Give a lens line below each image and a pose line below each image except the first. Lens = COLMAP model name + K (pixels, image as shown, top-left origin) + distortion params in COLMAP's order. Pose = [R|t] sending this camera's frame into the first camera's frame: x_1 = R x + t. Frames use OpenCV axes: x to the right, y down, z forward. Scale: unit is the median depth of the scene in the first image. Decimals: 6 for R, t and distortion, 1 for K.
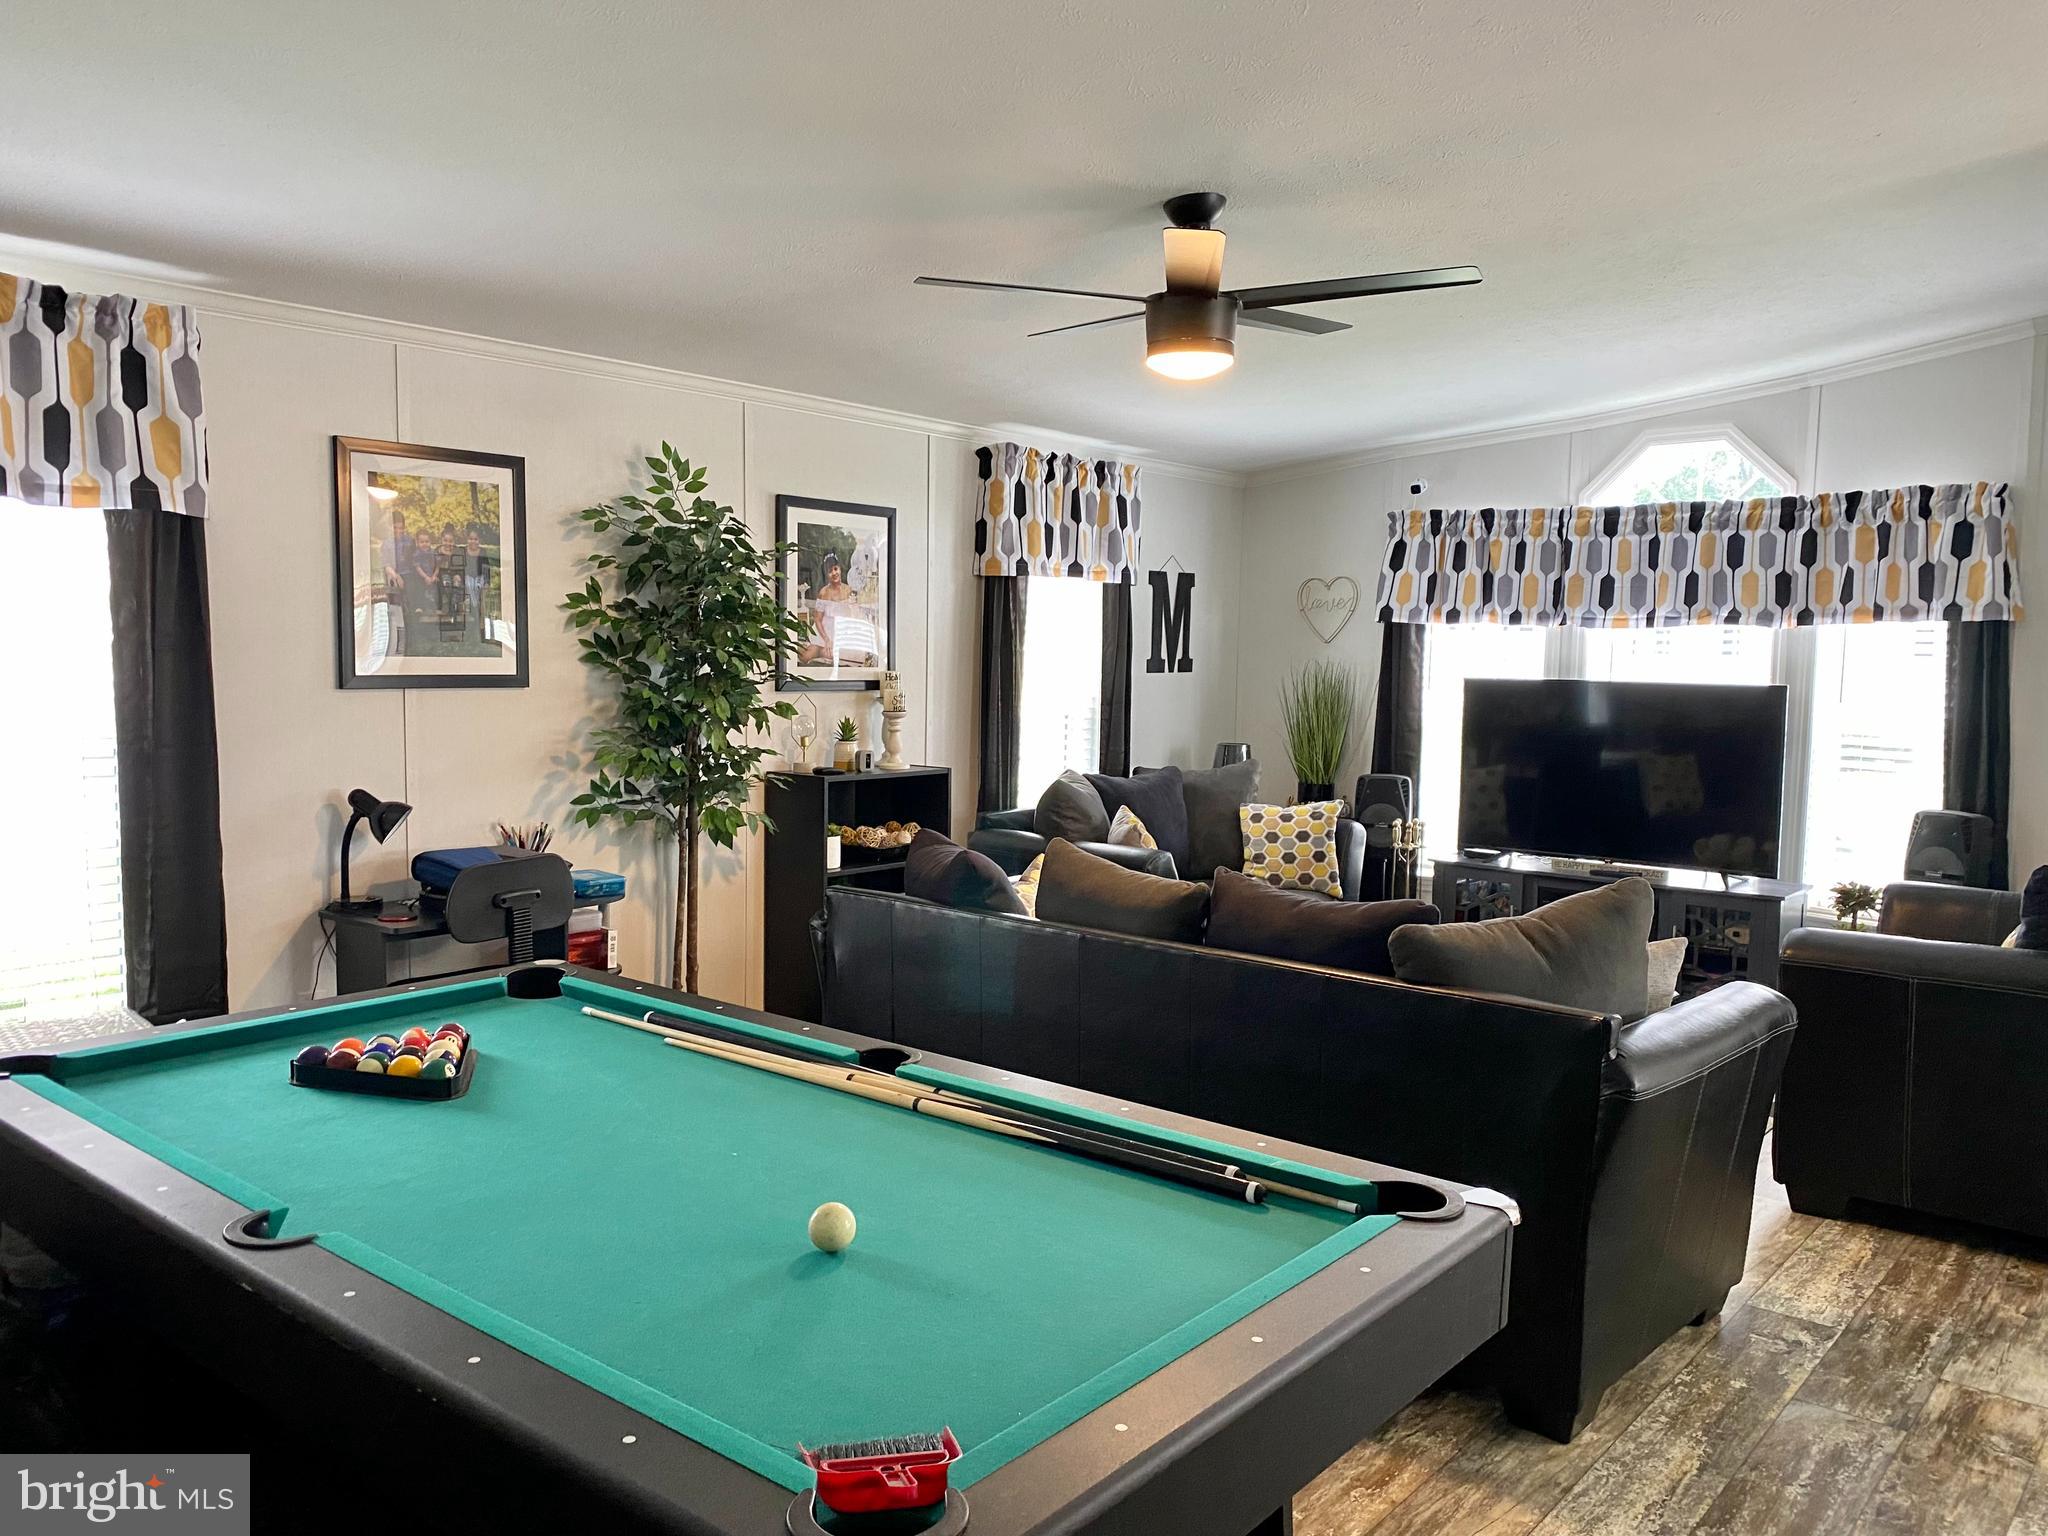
lens RADIAL K [[1542.4, 0, 1010.3], [0, 1542.4, 783.8], [0, 0, 1]] dist [0.036624, -0.047243]
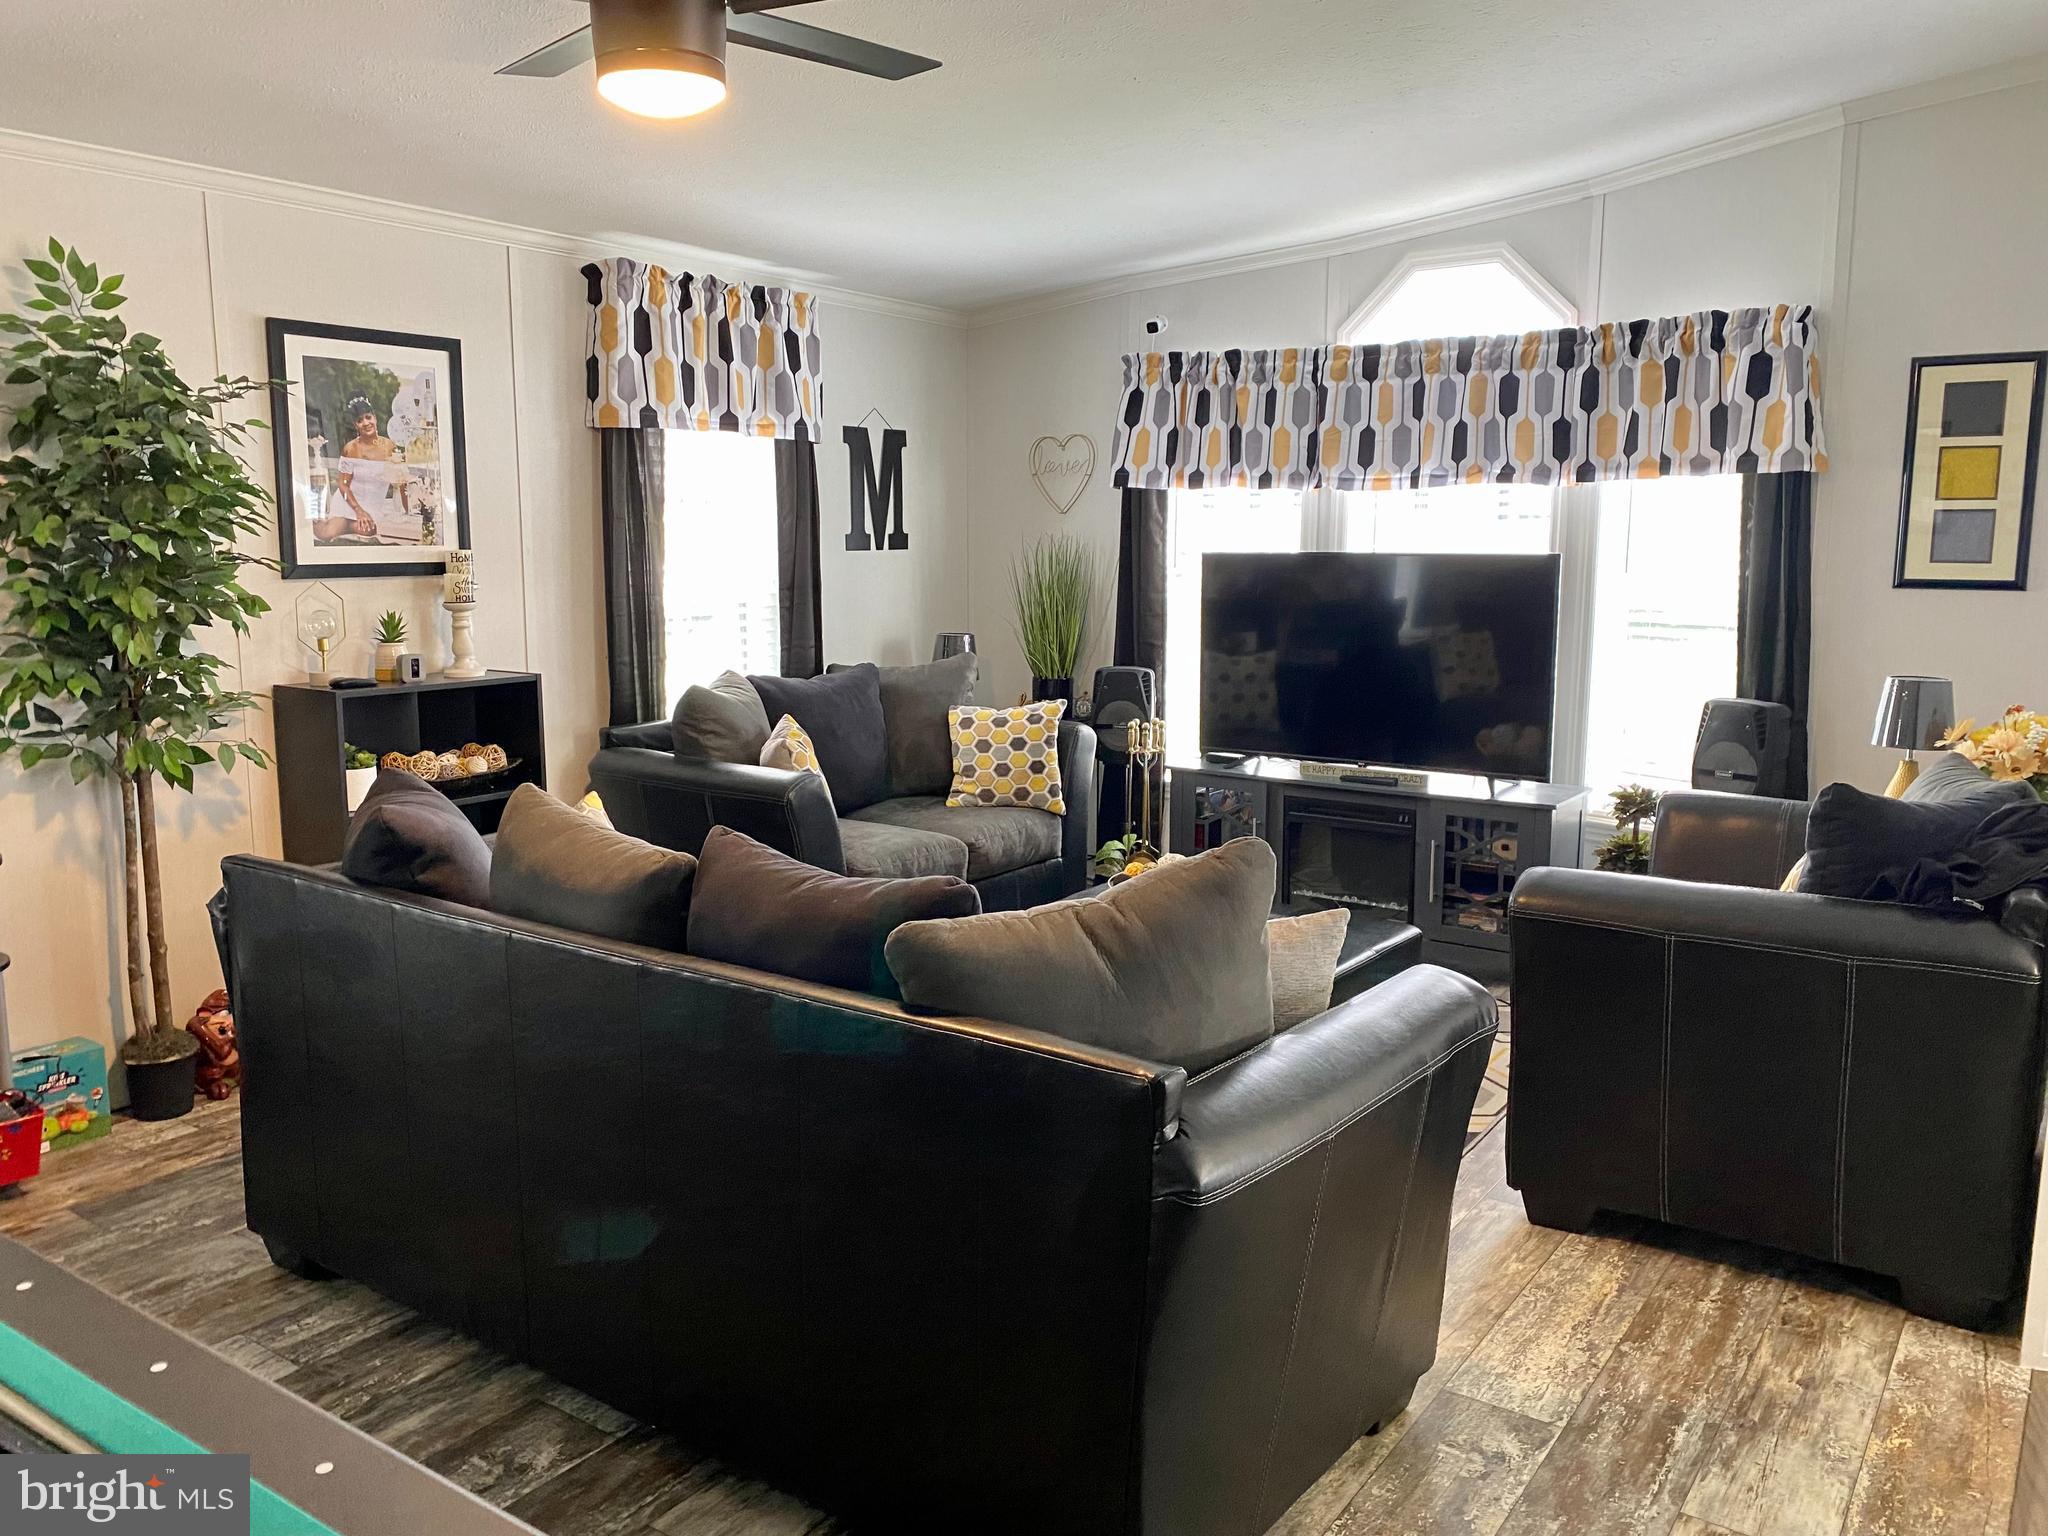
lens RADIAL K [[1542.4, 0, 1035.7], [0, 1542.4, 765.9], [0, 0, 1]] dist [0.036624, -0.047243]
pose [[0.995171, -0.027019, 0.094366, 0.130724], [0.020997, 0.997713, 0.064244, -0.008475], [-0.095886, -0.061952, 0.993463, 0.180083]]
